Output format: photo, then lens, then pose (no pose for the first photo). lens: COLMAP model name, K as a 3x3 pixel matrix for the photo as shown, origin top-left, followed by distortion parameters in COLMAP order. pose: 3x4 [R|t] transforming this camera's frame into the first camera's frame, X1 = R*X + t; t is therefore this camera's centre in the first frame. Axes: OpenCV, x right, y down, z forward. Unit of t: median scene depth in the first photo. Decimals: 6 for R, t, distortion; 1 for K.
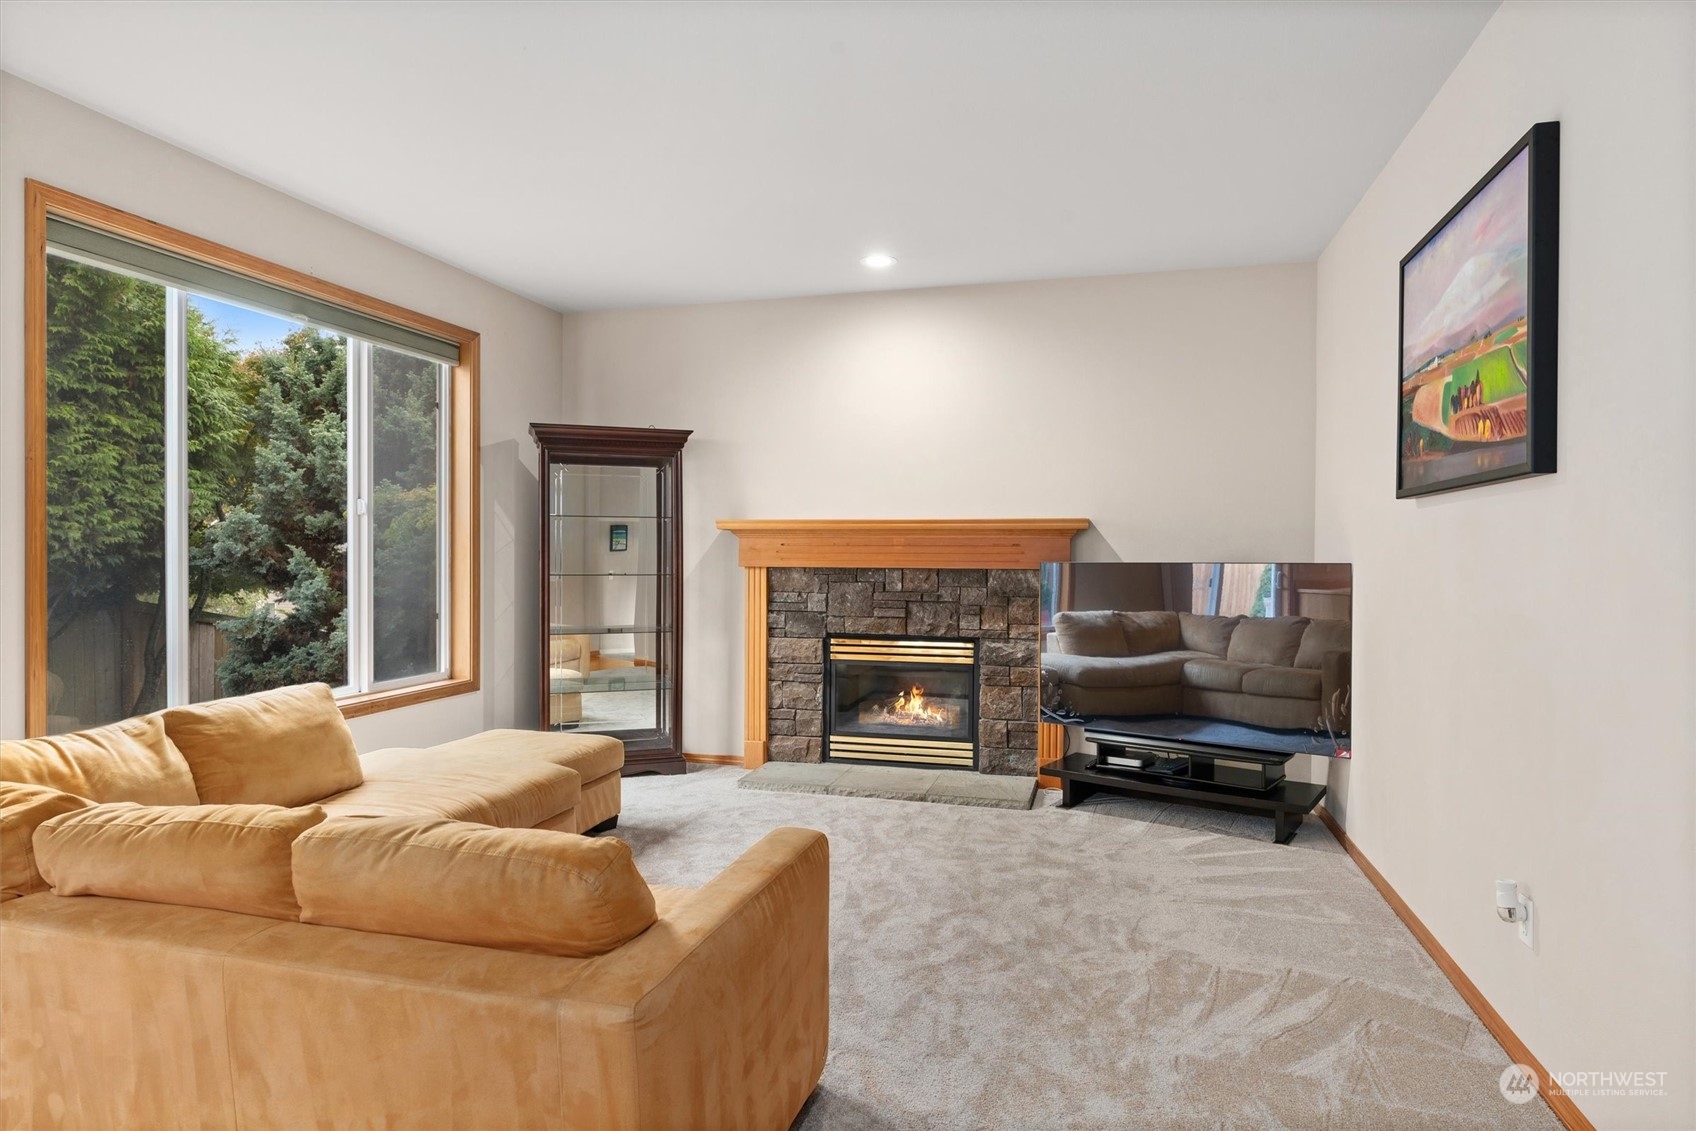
lens RADIAL K [[961.9, 0, 848.0], [0, 961.9, 565.5], [0, 0, 1]] dist [0.001695, -0.000283]
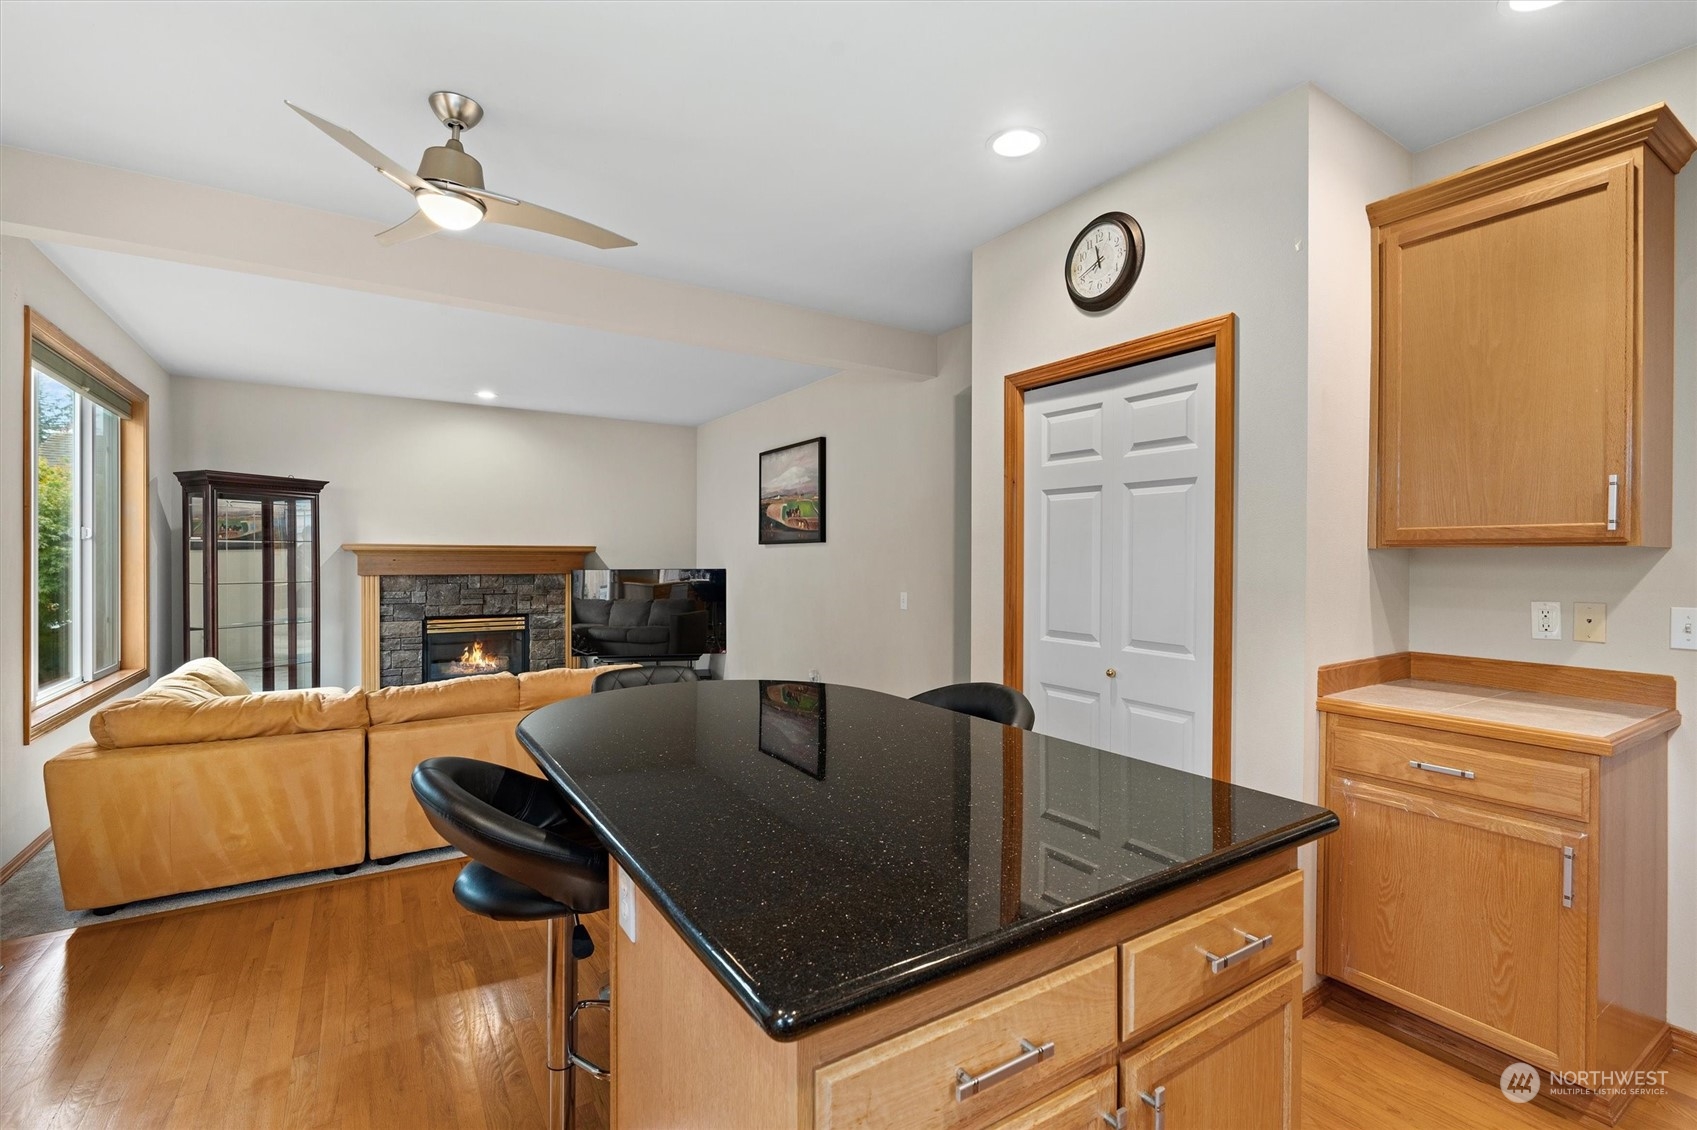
lens RADIAL K [[765.7, 0, 855.5], [0, 765.7, 551.5], [0, 0, 1]] dist [-0.015715, 0.000667]
pose [[0.661977, 0.004516, 0.749511, -0.500604], [0.010057, 0.999838, -0.014906, -0.010288], [-0.749457, 0.017405, 0.661824, -0.350228]]
